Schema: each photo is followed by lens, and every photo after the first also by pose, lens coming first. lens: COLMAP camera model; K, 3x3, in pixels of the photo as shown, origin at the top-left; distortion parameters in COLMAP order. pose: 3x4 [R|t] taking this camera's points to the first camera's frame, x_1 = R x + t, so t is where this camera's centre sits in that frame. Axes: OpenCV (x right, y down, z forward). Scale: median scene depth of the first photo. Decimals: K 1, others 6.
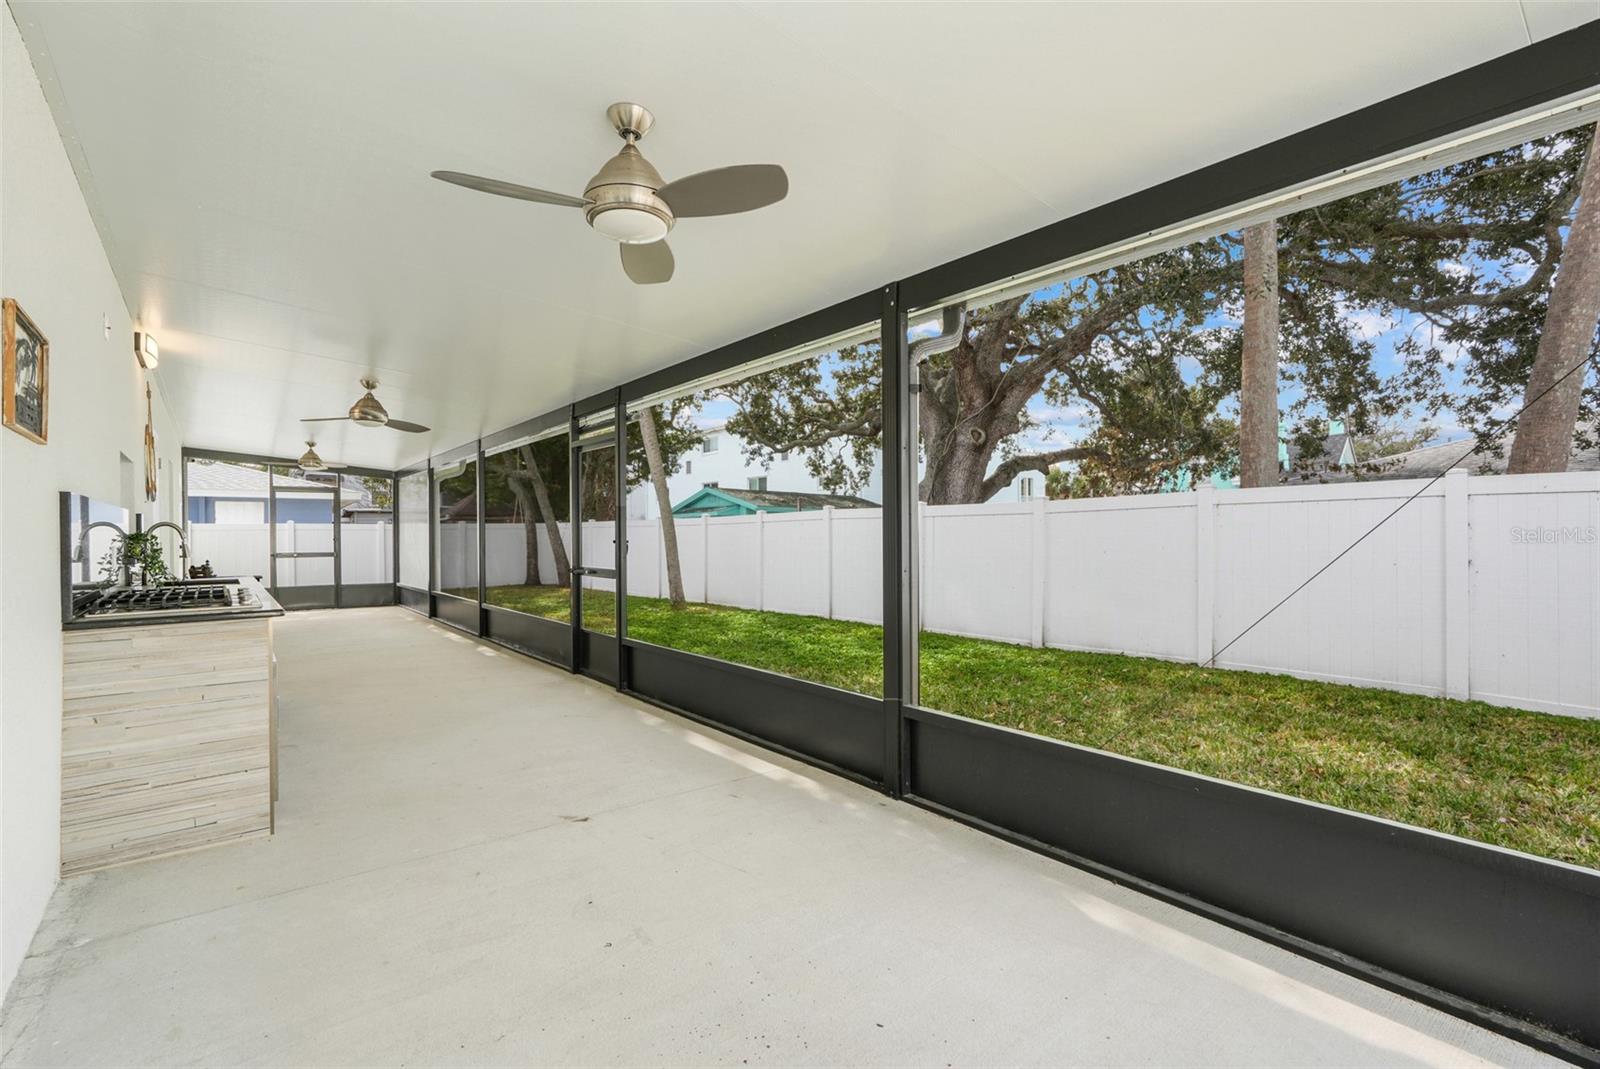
lens RADIAL K [[705.4, 0, 805.9], [0, 705.4, 534.7], [0, 0, 1]] dist [-0.011305, 0.006430]
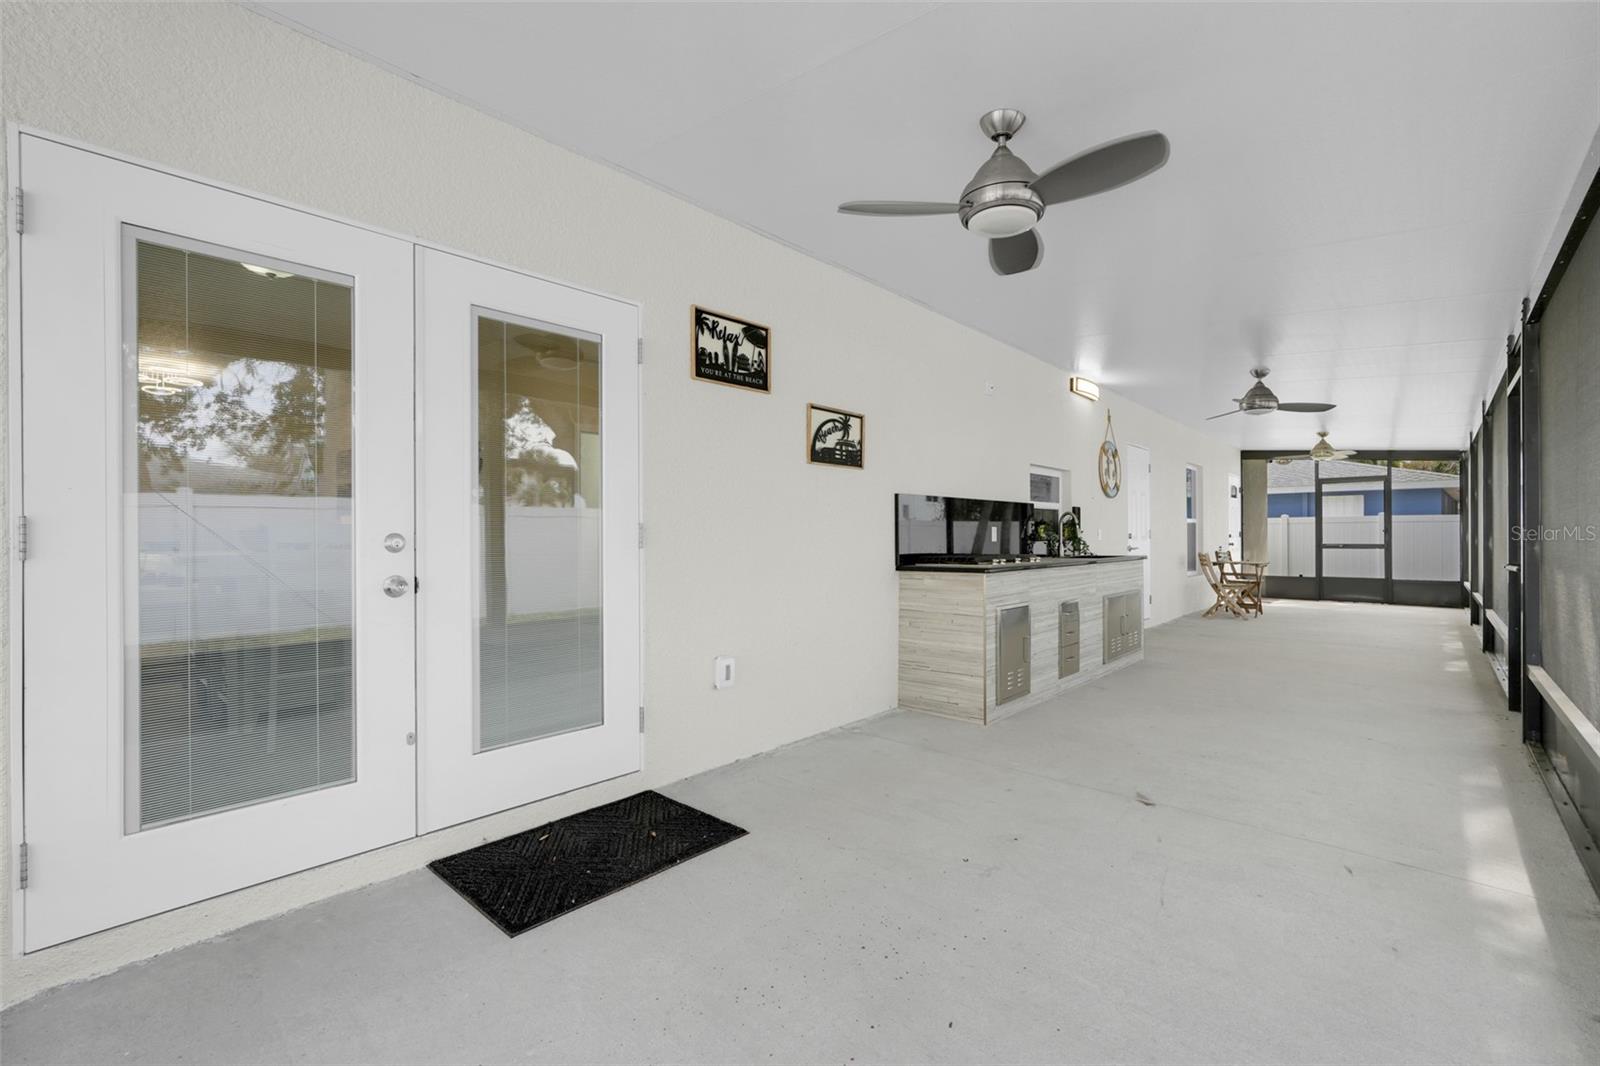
lens RADIAL K [[705.4, 0, 805.9], [0, 705.4, 533.2], [0, 0, 1]] dist [-0.011305, 0.006430]
pose [[0.169001, 0.001185, -0.985615, 0.615654], [0.002779, 0.999995, 0.001679, 0.032782], [0.985612, -0.003023, 0.168996, 0.411379]]
